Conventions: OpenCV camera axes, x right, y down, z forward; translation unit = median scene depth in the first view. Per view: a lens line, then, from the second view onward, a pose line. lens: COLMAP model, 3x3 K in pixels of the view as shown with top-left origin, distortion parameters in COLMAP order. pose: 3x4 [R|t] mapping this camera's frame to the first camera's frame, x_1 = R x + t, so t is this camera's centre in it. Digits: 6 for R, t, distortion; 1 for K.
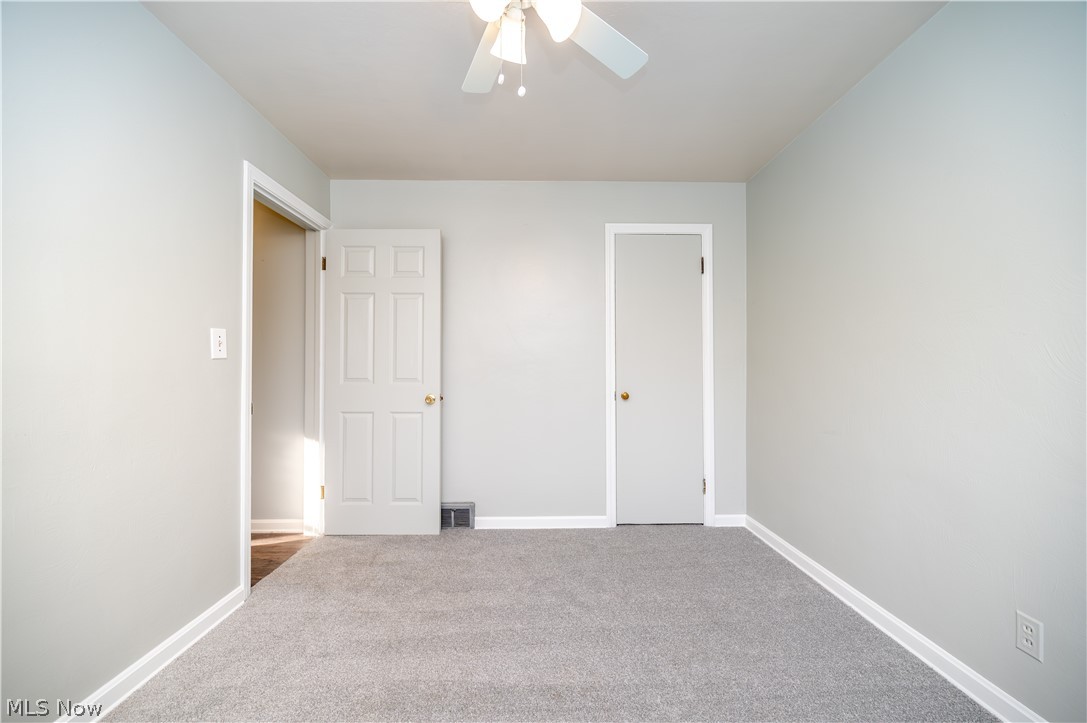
lens RADIAL K [[435.3, 0, 546.4], [0, 435.3, 363.9], [0, 0, 1]] dist [-0.000081, 0.000019]
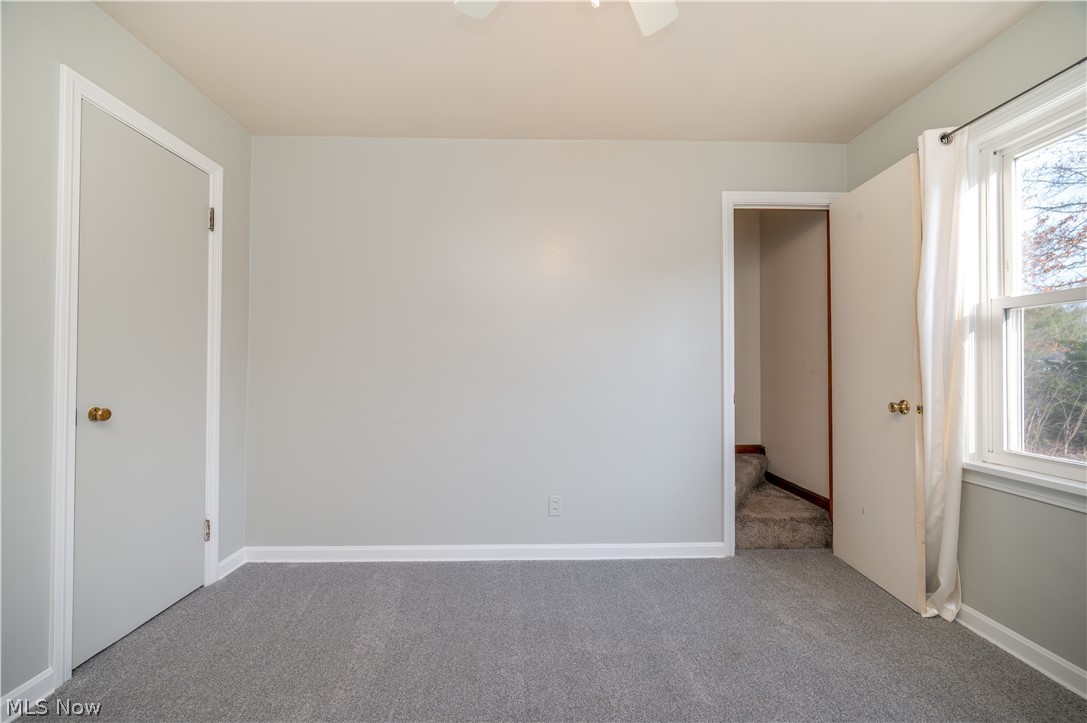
lens RADIAL K [[433.2, 0, 543.9], [0, 433.2, 363.9], [0, 0, 1]] dist [-0.001652, 0.000129]
pose [[-0.002989, 0.014486, 0.999891, -0.352738], [-0.014436, 0.999790, -0.014528, 0.012903], [-0.999891, -0.014478, -0.002779, 0.467200]]
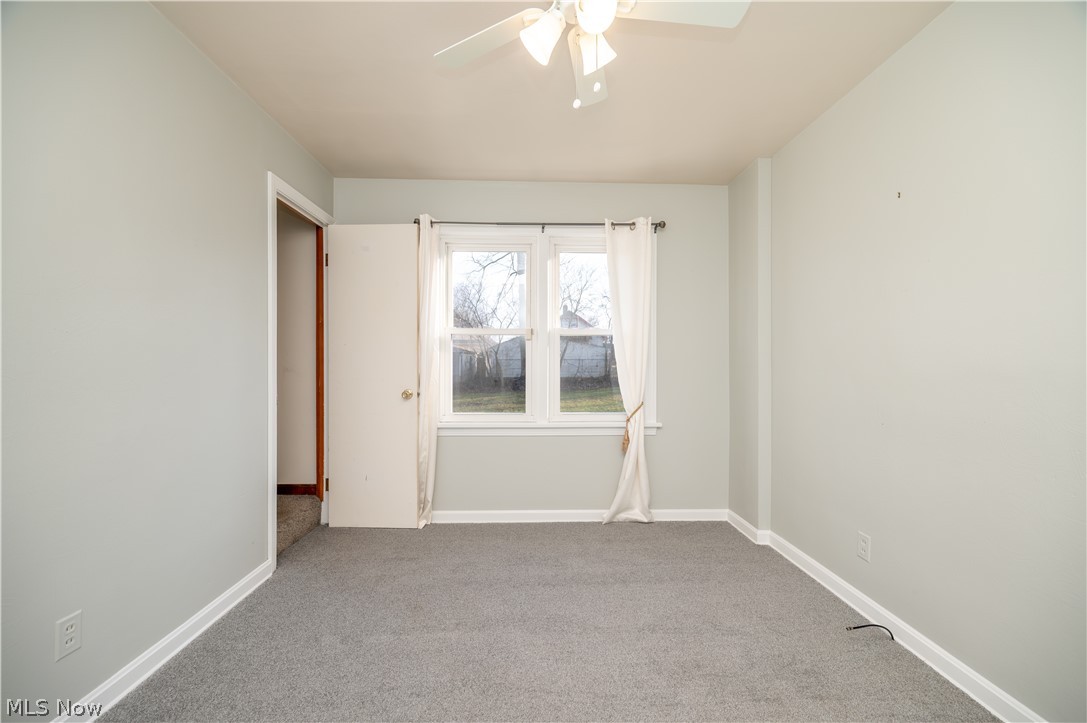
lens RADIAL K [[435.3, 0, 546.4], [0, 435.3, 363.9], [0, 0, 1]] dist [-0.000081, 0.000019]
pose [[-0.999817, -0.002397, -0.019001, 0.012481], [-0.002133, 0.999902, -0.013865, 0.006796], [0.019033, -0.013822, -0.999723, 0.888185]]
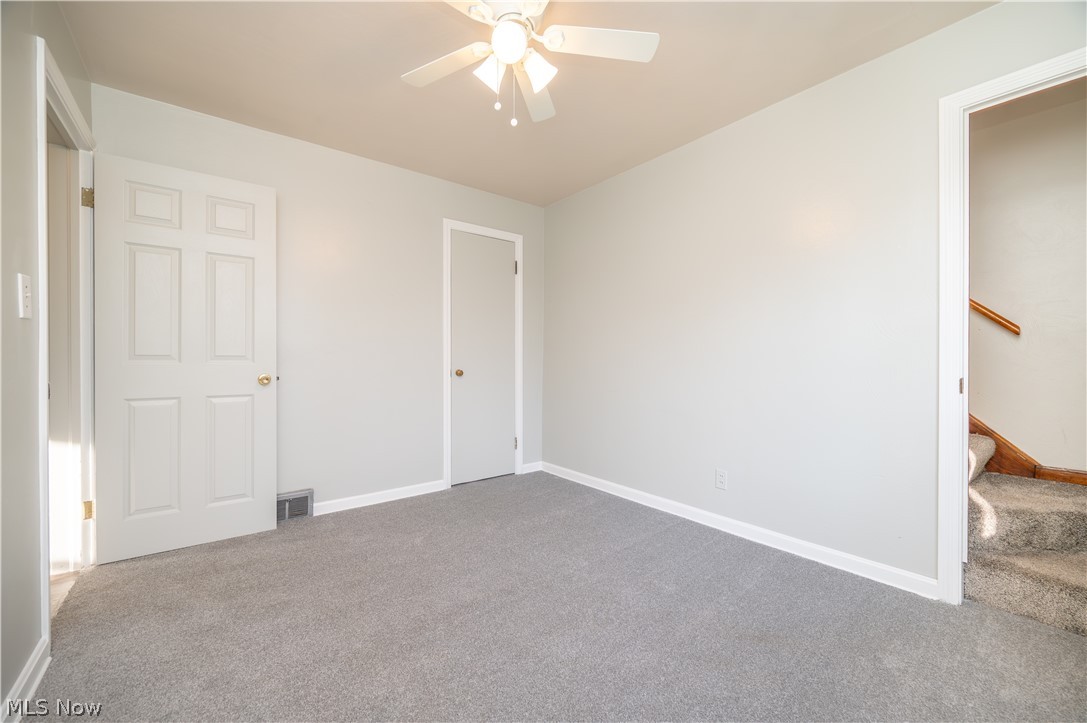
lens RADIAL K [[429.5, 0, 540.8], [0, 429.5, 362.8], [0, 0, 1]] dist [-0.000595, -0.000526]
pose [[0.800622, -0.002747, 0.599163, -0.329052], [-0.009676, 0.999800, 0.017512, 0.025698], [-0.599091, -0.019818, 0.800435, -0.034304]]
